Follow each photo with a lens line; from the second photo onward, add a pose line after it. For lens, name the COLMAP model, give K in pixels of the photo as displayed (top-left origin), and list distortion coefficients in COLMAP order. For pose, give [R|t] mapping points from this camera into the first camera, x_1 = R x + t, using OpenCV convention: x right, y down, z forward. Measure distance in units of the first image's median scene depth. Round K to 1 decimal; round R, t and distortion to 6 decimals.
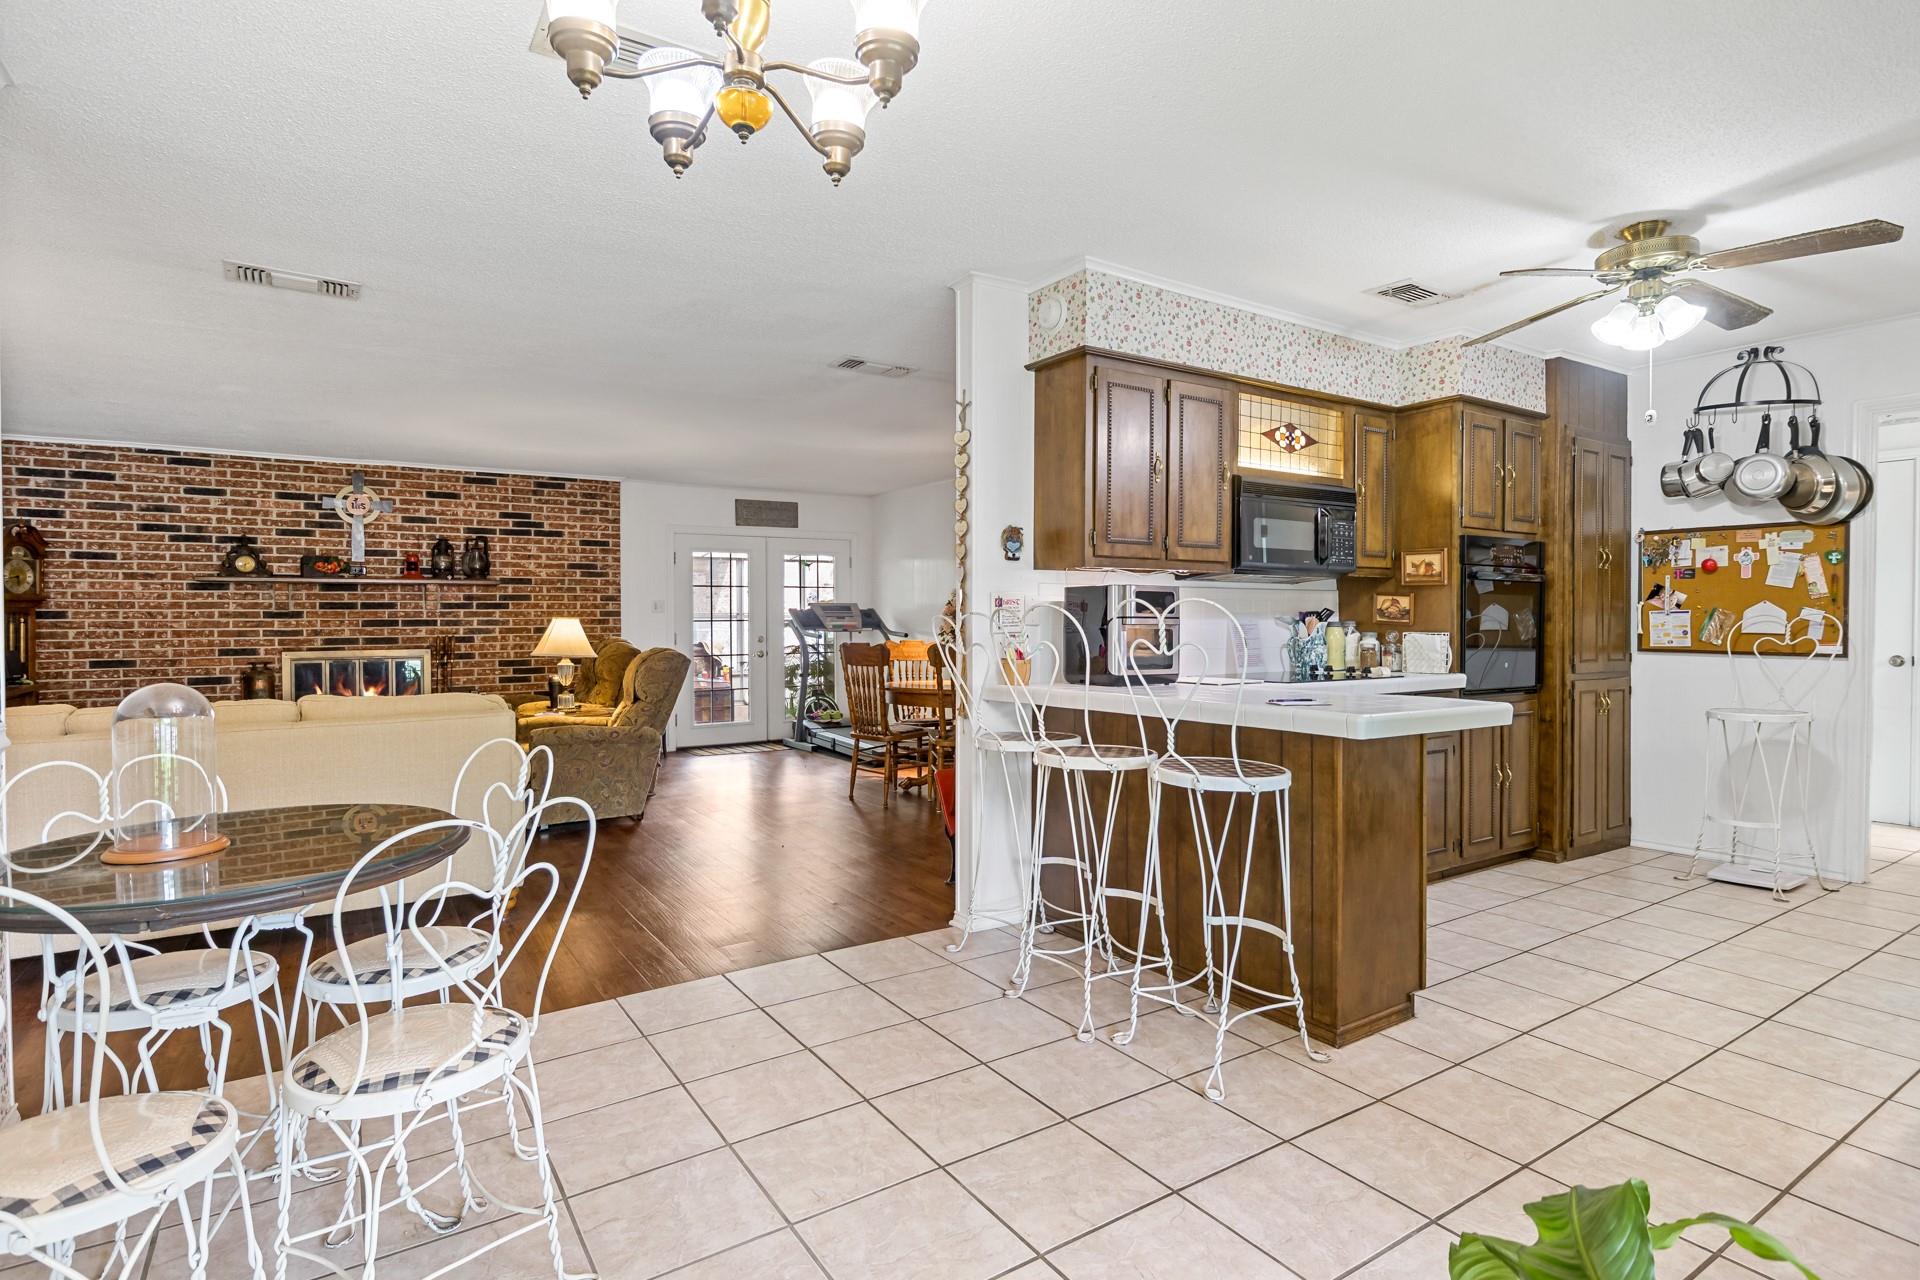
lens RADIAL K [[981.5, 0, 972.7], [0, 981.5, 631.9], [0, 0, 1]] dist [-0.000627, 0.000503]
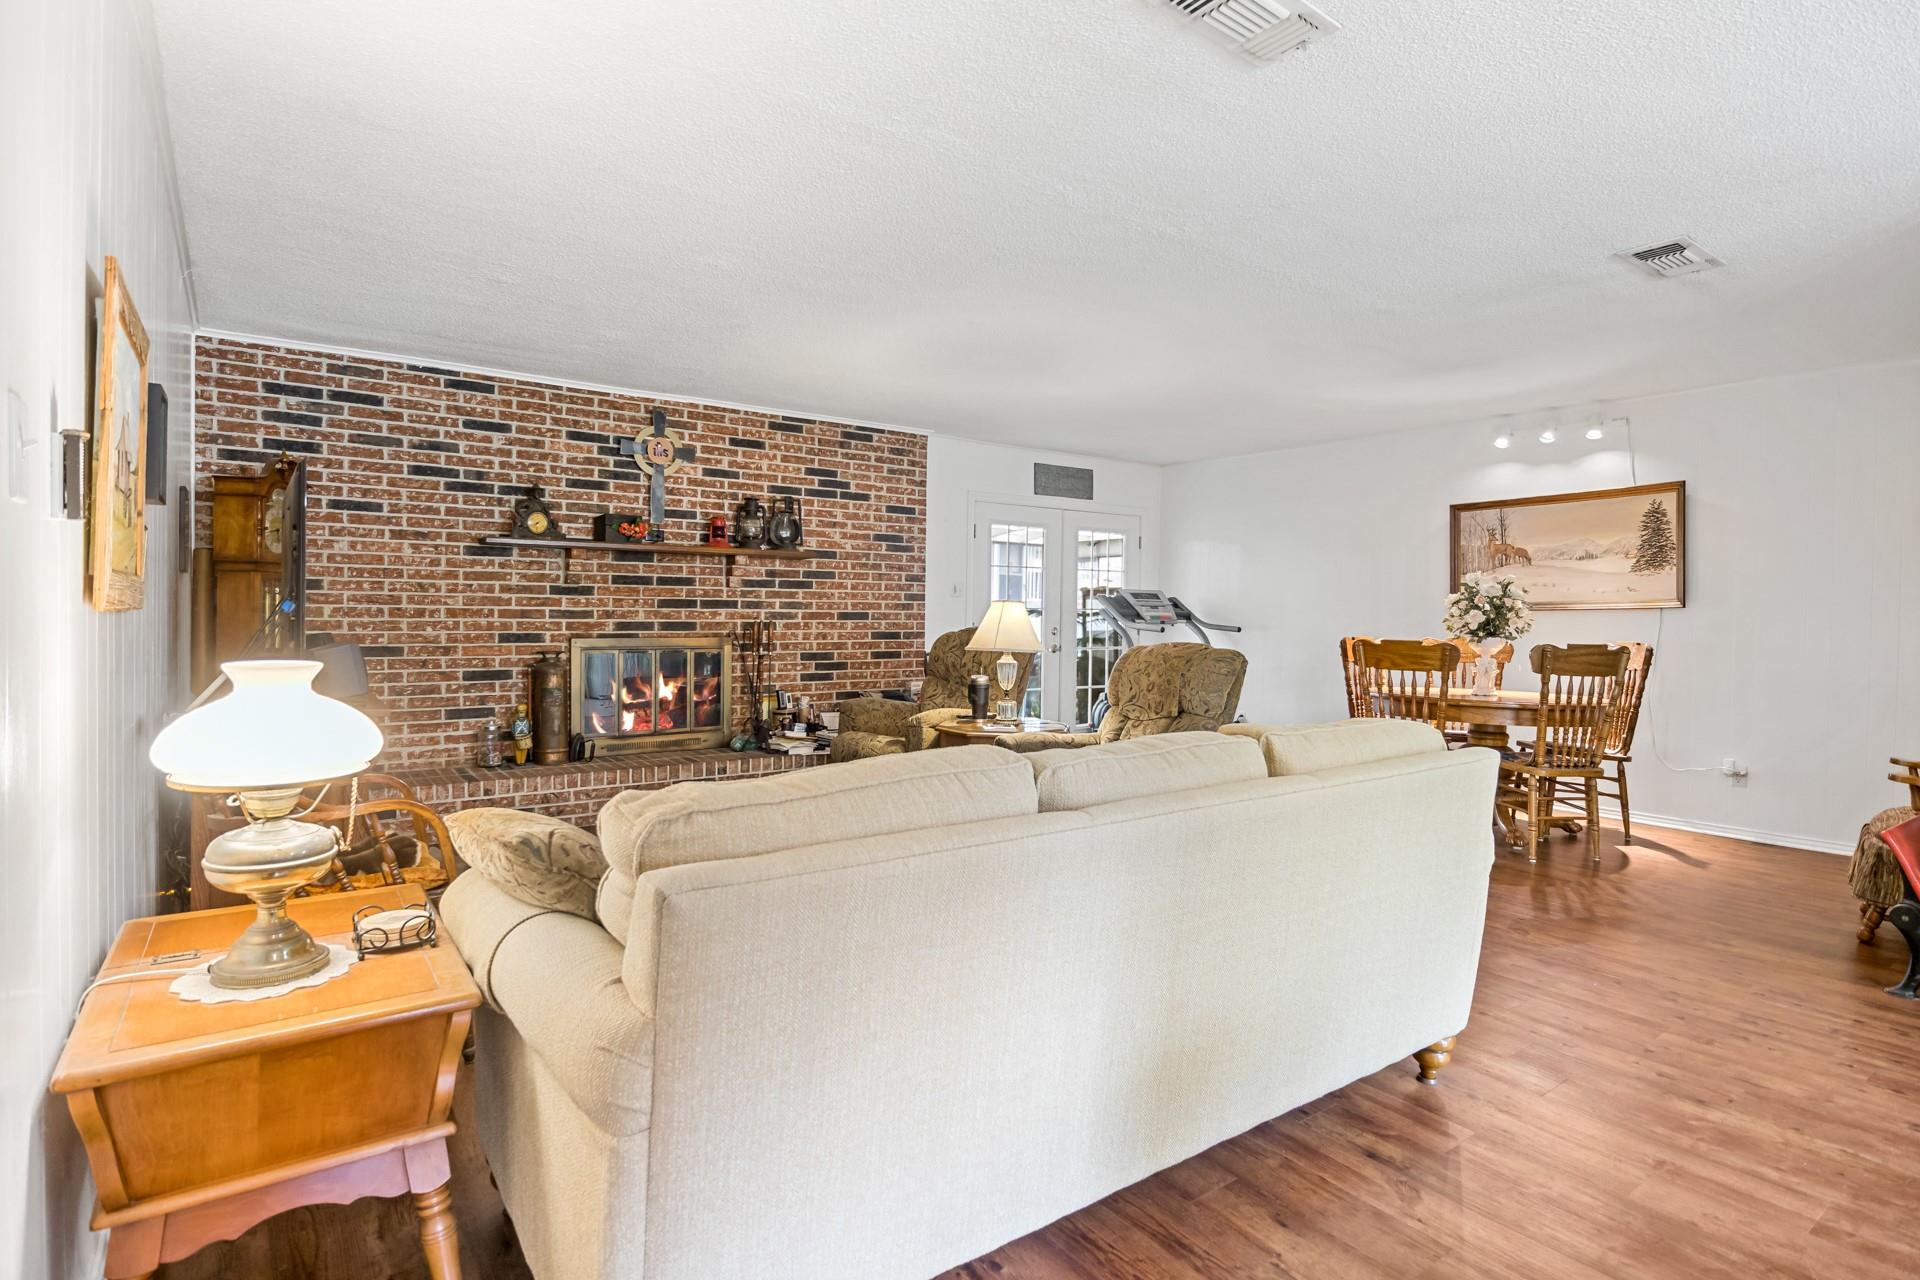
lens RADIAL K [[981.5, 0, 967.8], [0, 981.5, 625.5], [0, 0, 1]] dist [-0.000627, 0.000503]
pose [[0.998408, 0.017393, 0.053659, -0.414168], [-0.017549, 0.999843, 0.002431, 0.002685], [-0.053608, -0.003369, 0.998556, 0.204408]]
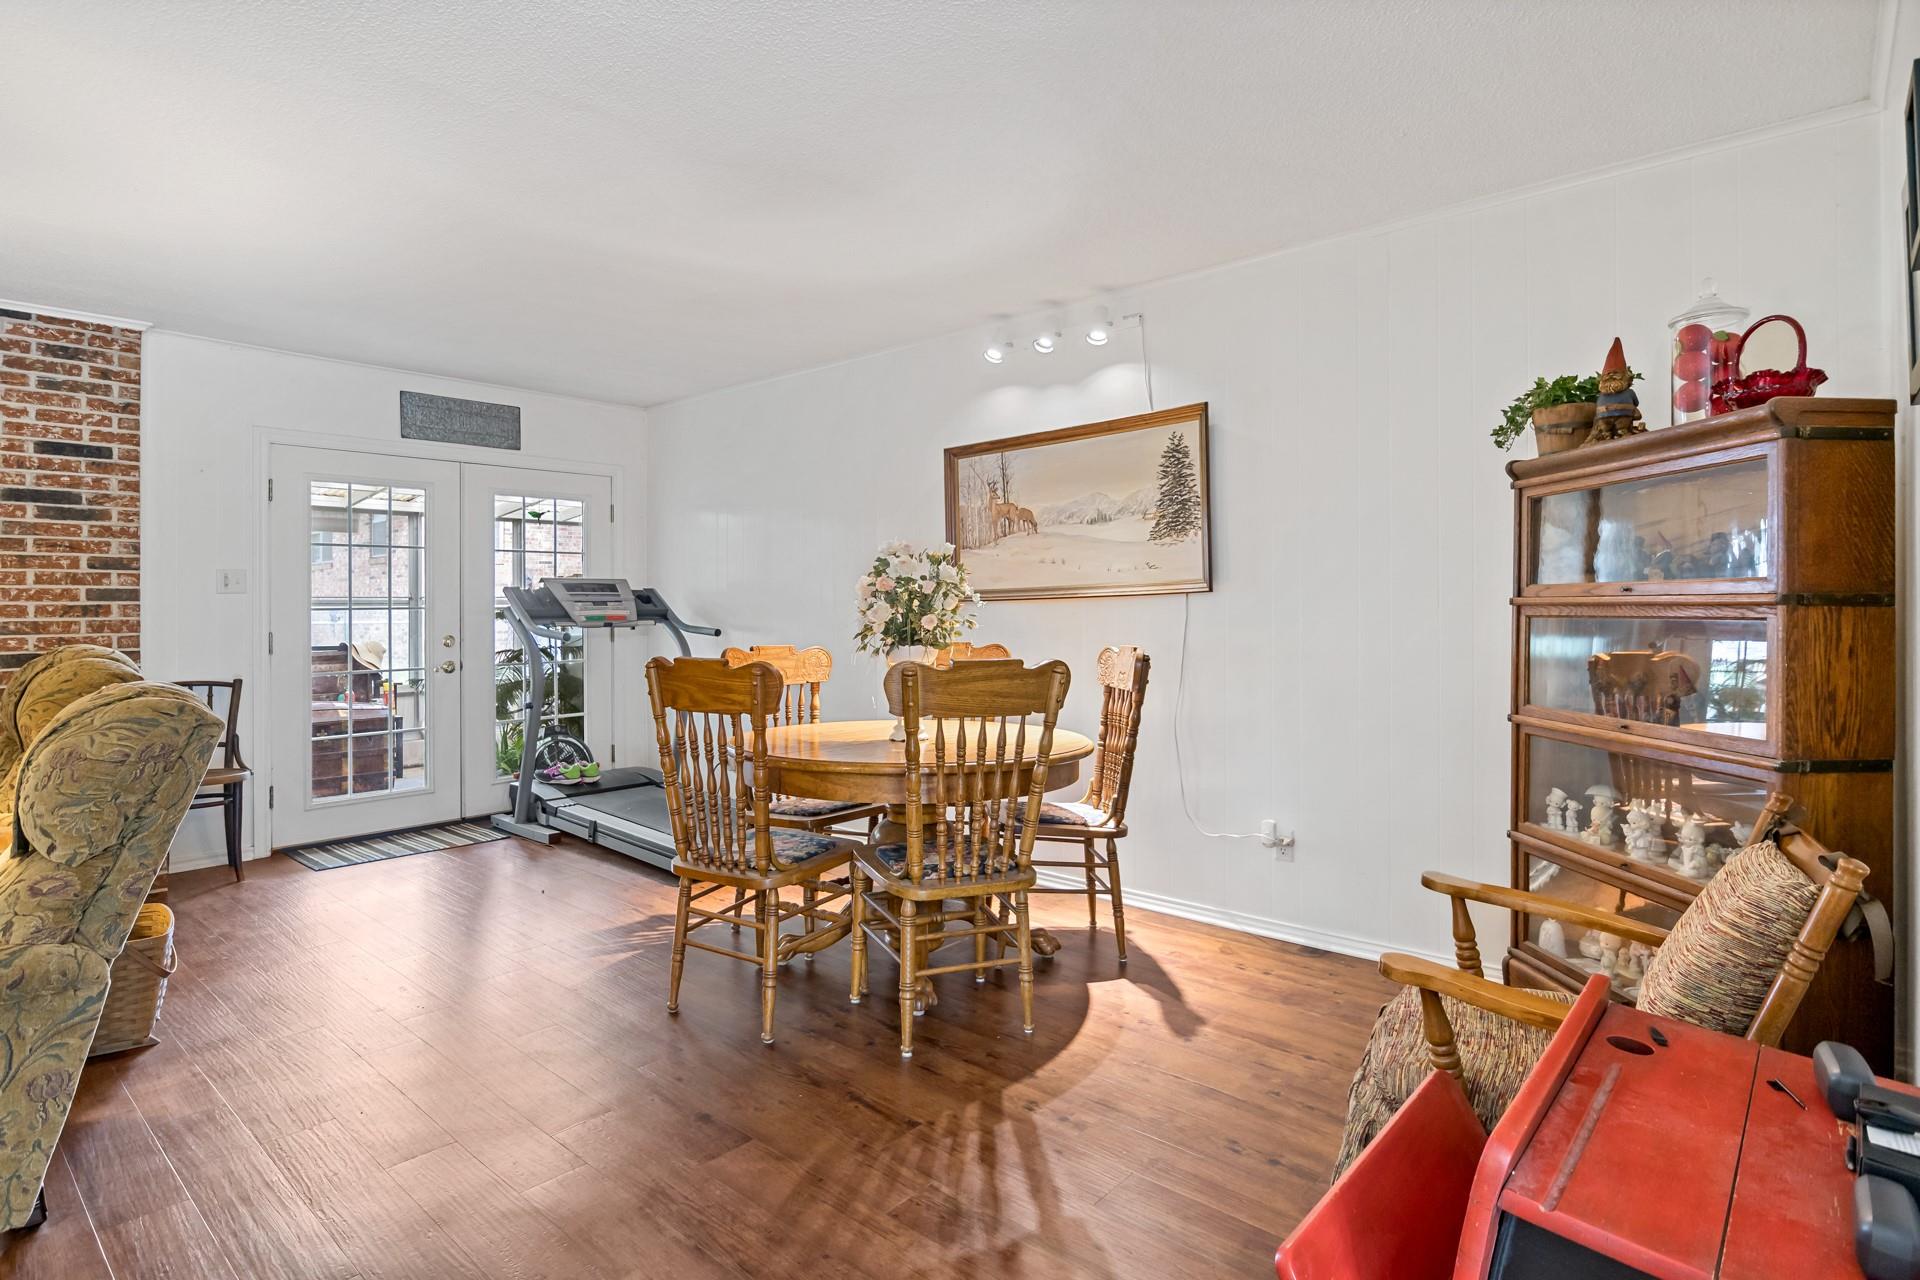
lens RADIAL K [[981.5, 0, 960.9], [0, 981.5, 599.2], [0, 0, 1]] dist [-0.000627, 0.000503]
pose [[0.964760, 0.000771, 0.263129, -0.098445], [0.004435, 0.999806, -0.019190, -0.005447], [-0.263093, 0.019681, 0.964570, 0.462116]]
